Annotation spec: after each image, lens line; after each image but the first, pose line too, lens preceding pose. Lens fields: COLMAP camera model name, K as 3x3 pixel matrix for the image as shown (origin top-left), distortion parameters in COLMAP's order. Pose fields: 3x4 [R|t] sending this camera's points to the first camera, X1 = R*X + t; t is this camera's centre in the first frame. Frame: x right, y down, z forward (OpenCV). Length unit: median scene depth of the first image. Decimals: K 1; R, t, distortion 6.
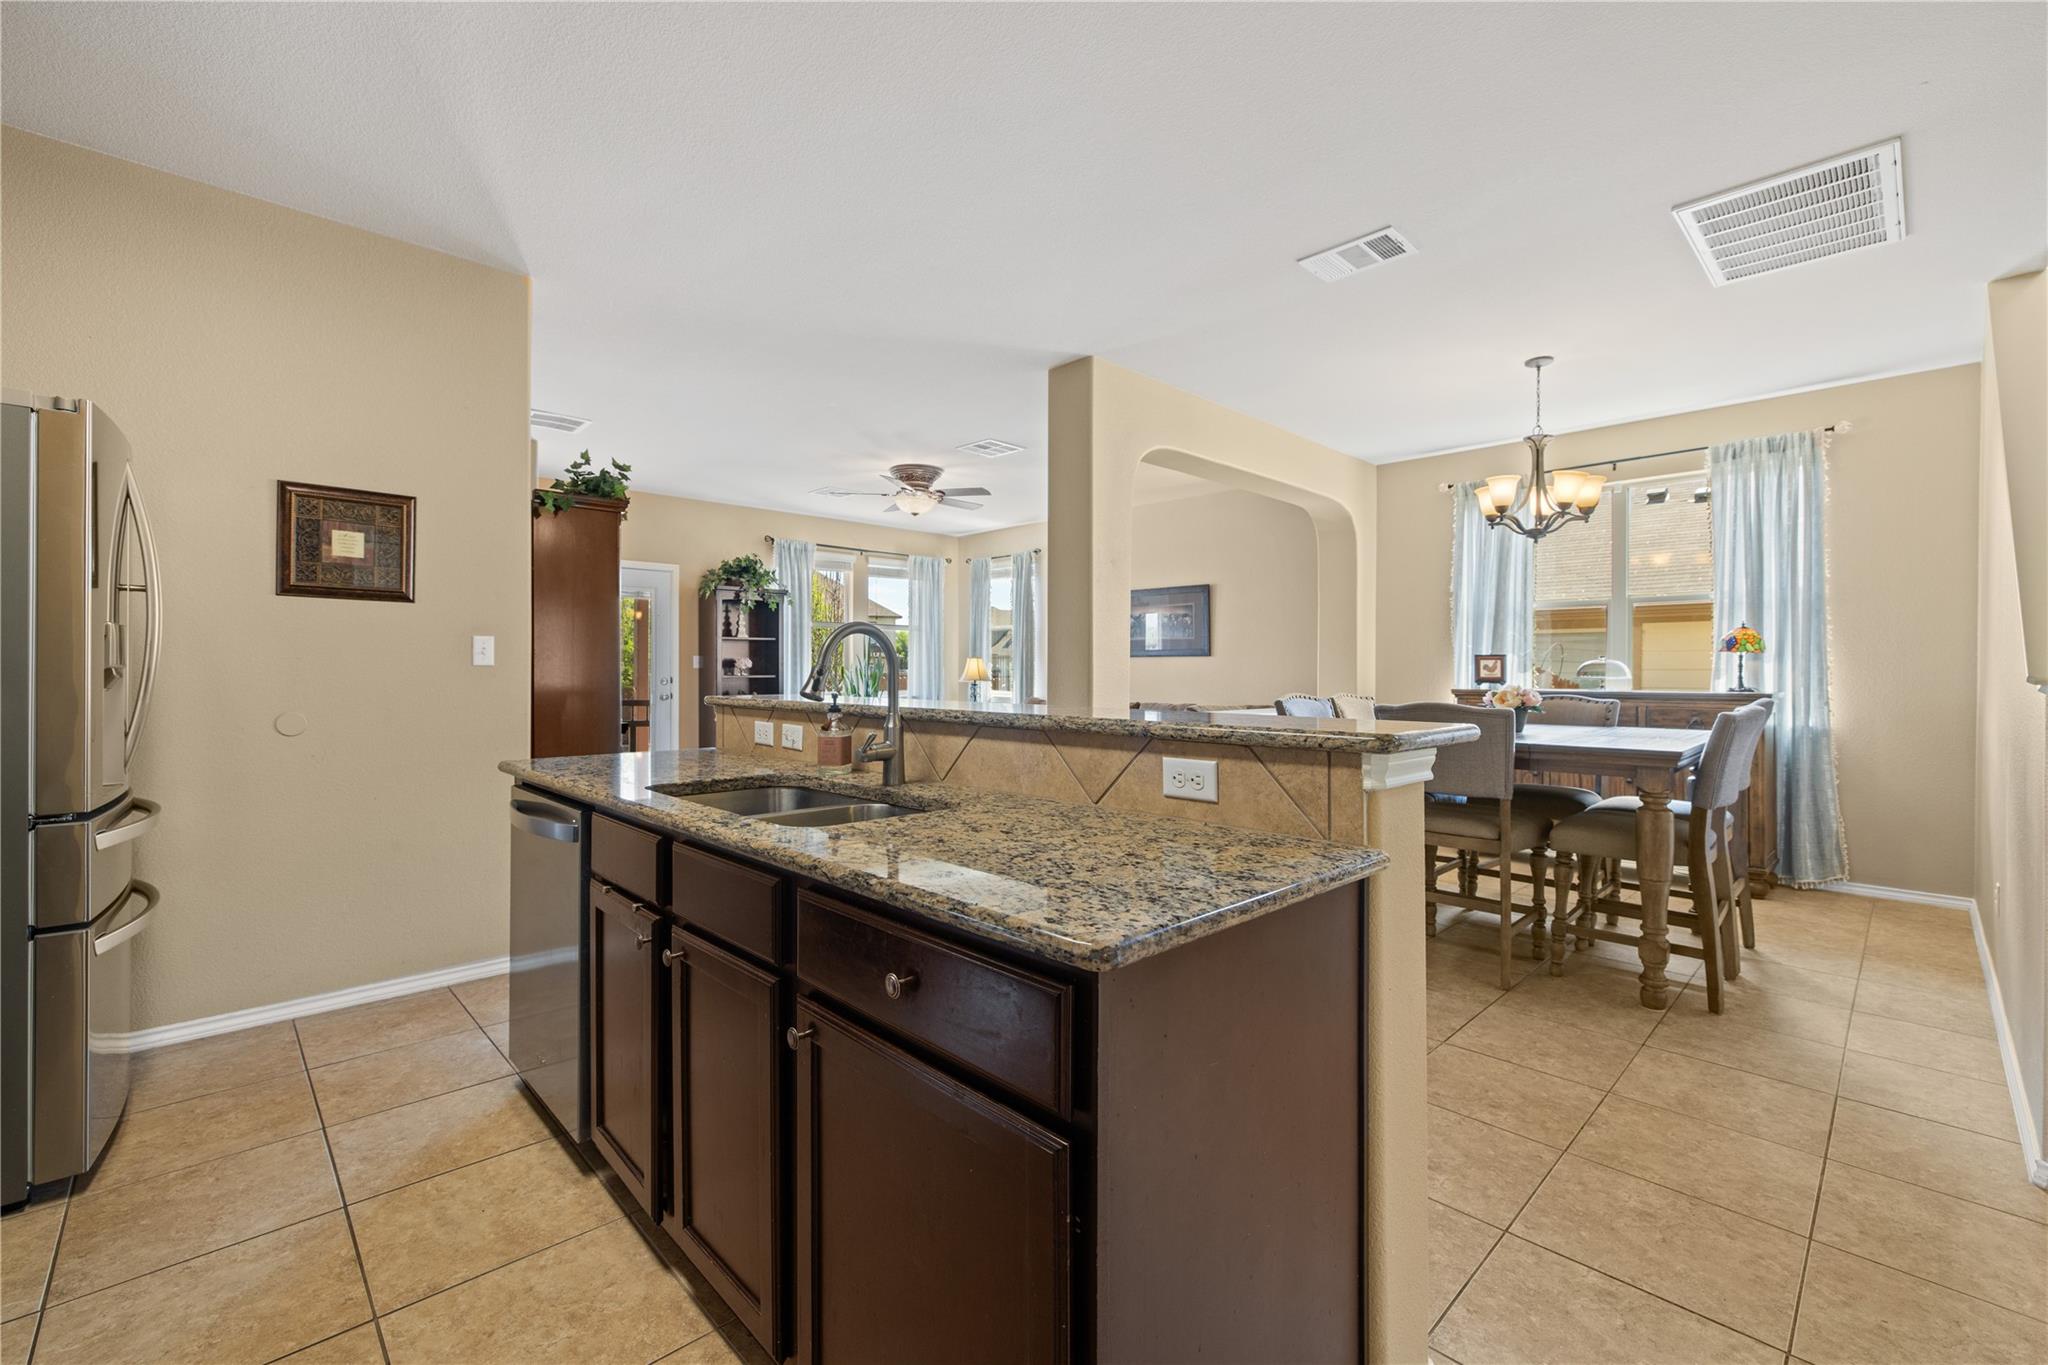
lens RADIAL K [[861.0, 0, 1024.0], [0, 861.0, 682.5], [0, 0, 1]] dist [0.003229, 0.000028]
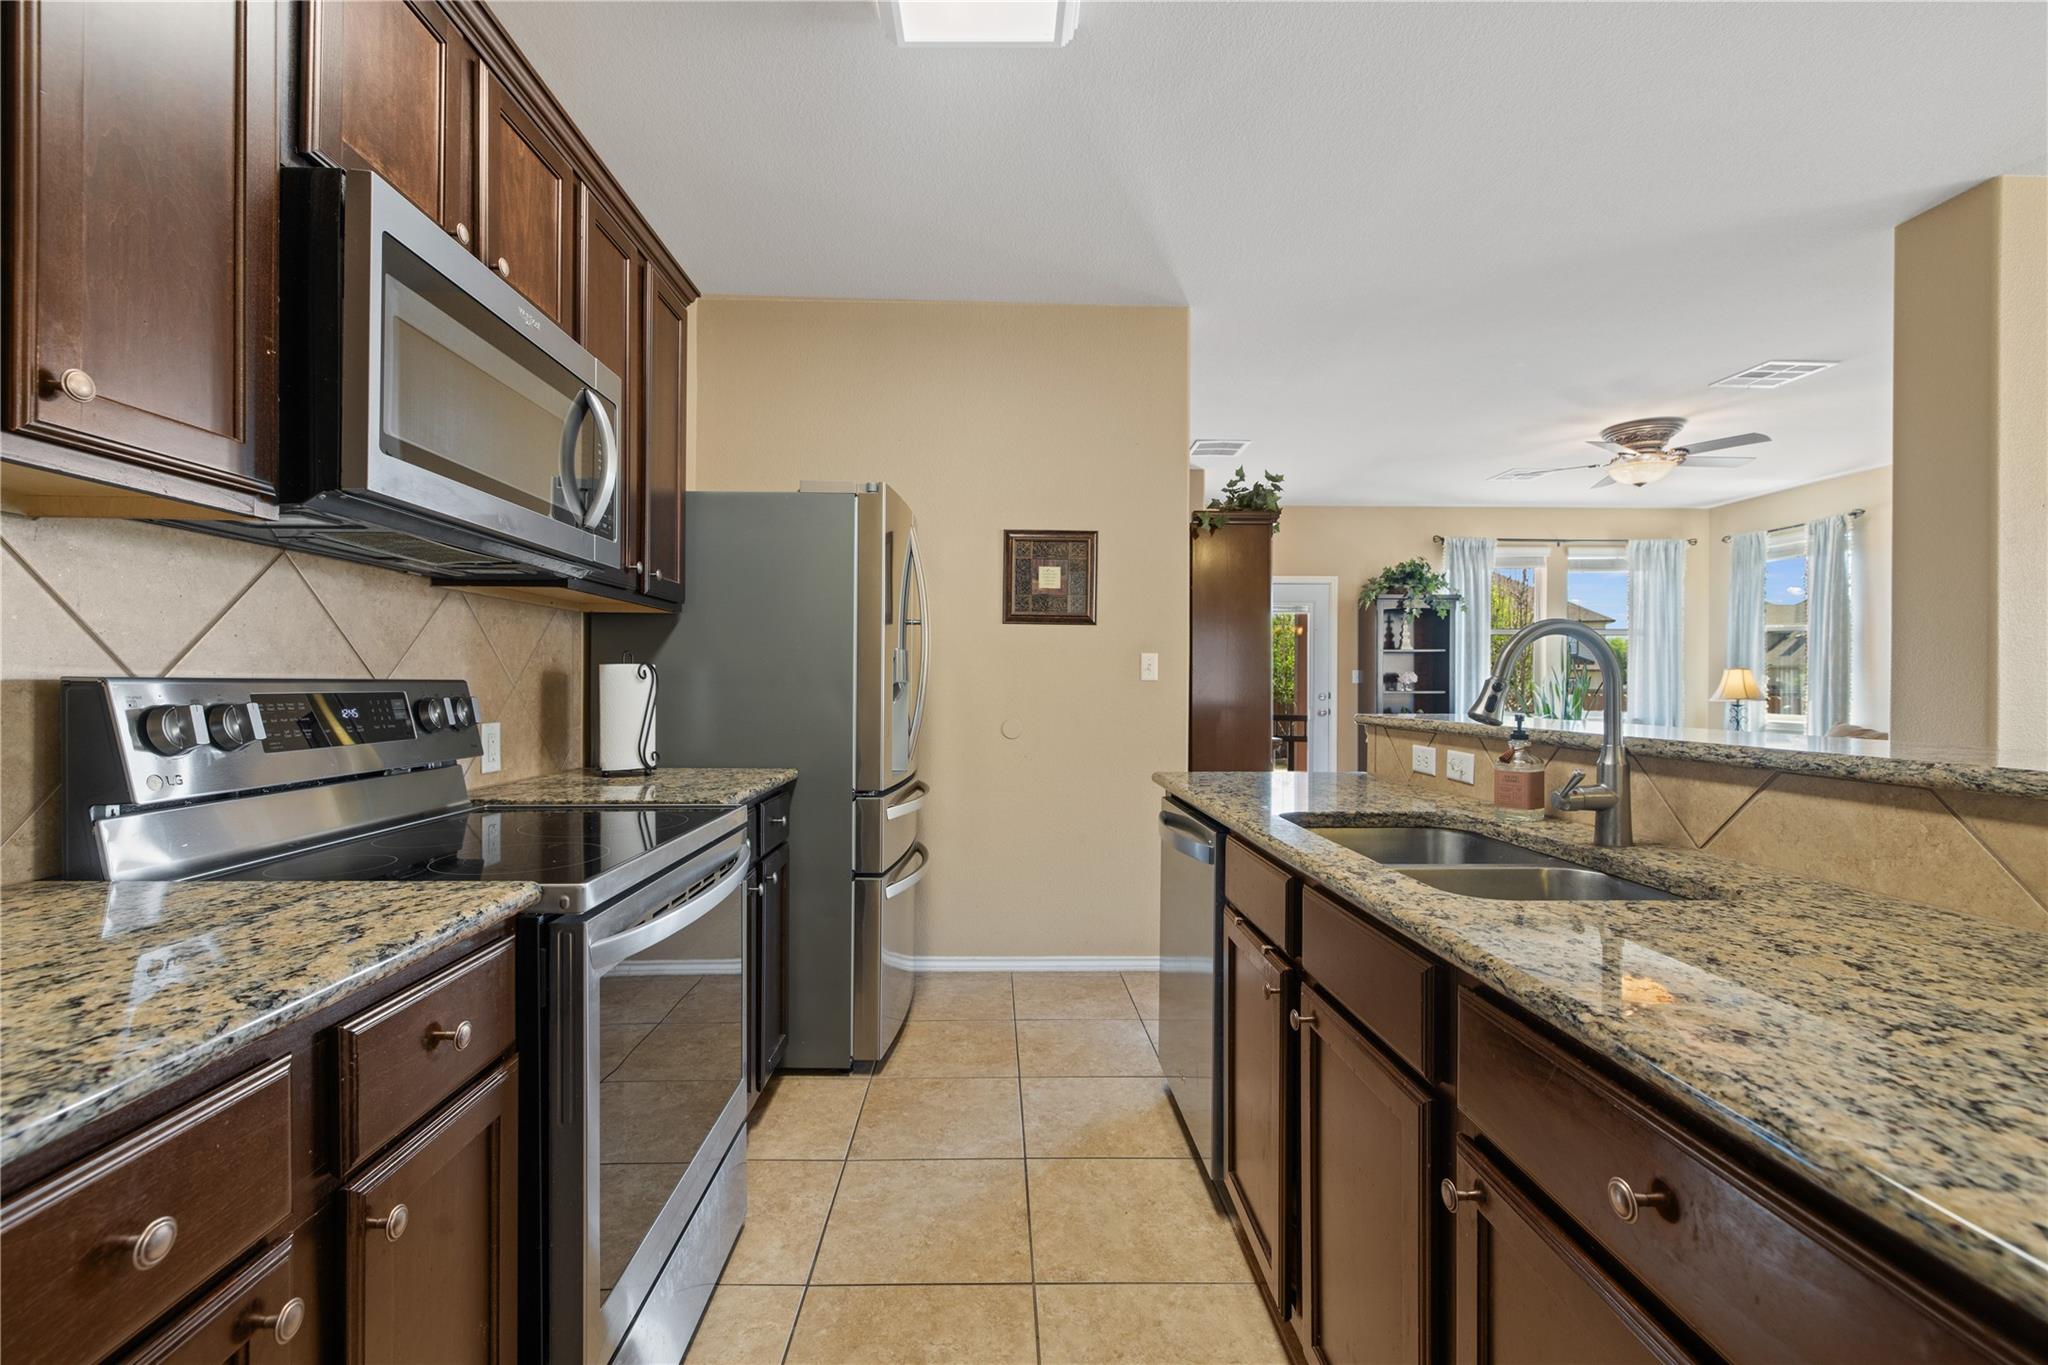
lens RADIAL K [[867.7, 0, 998.6], [0, 867.7, 685.2], [0, 0, 1]] dist [-0.000399, 0.000080]
pose [[0.725740, 0.000815, -0.687969, -0.011938], [-0.010873, 0.999888, -0.010285, -0.000411], [0.687883, 0.014945, 0.725667, 0.057212]]
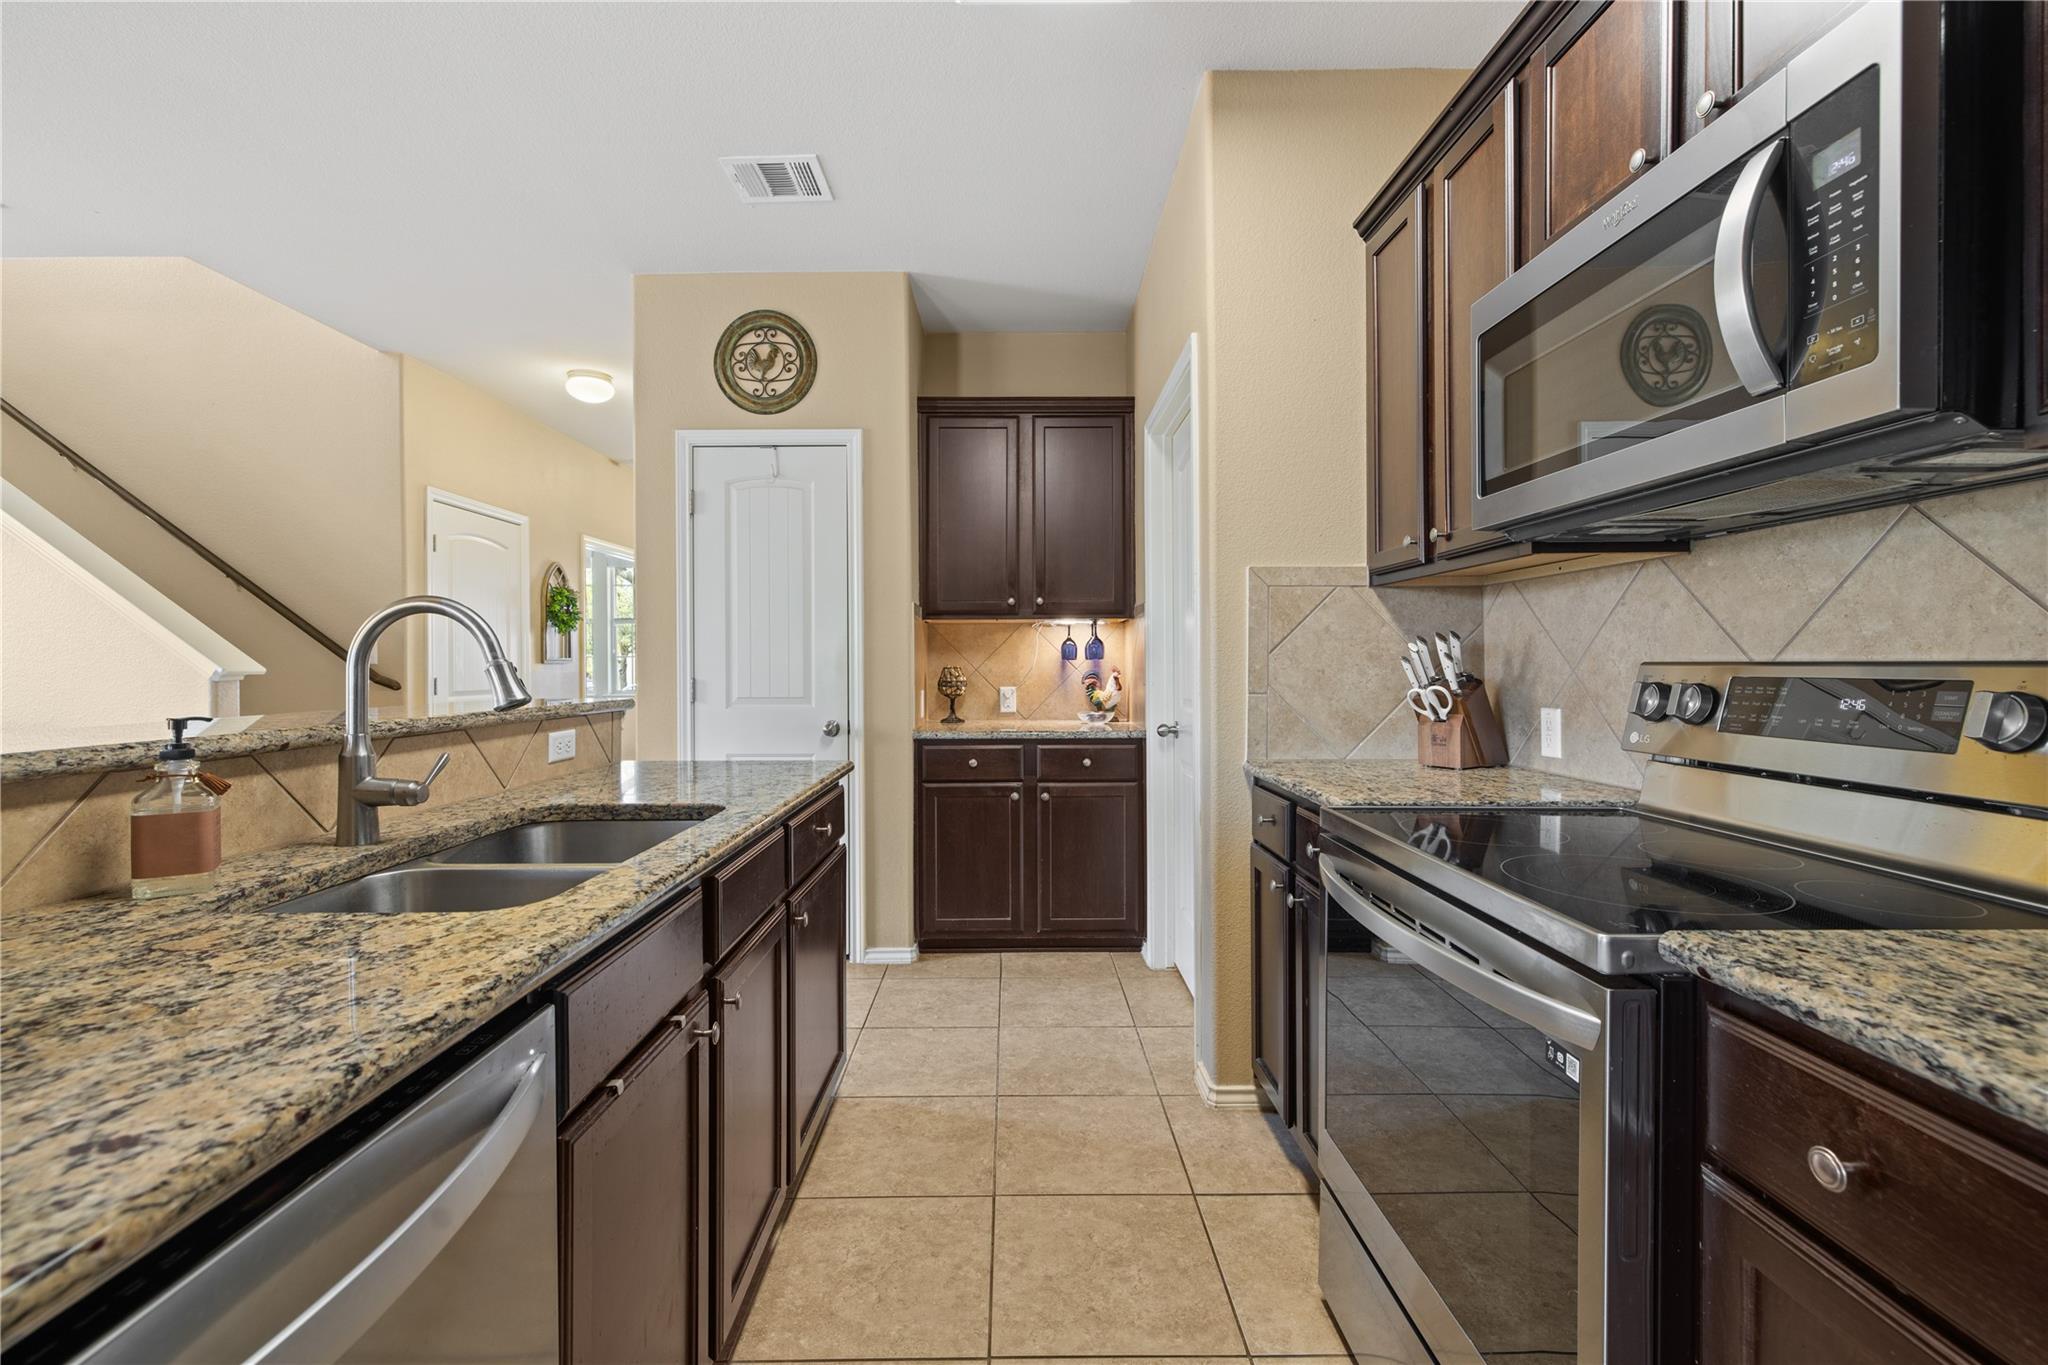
lens RADIAL K [[855.5, 0, 1025.4], [0, 855.5, 676.5], [0, 0, 1]] dist [-0.001155, 0.000011]
pose [[-0.720023, -0.010031, 0.693877, -0.426825], [0.011123, 0.999600, 0.025993, -0.008477], [-0.693861, 0.026434, -0.719624, 0.495560]]
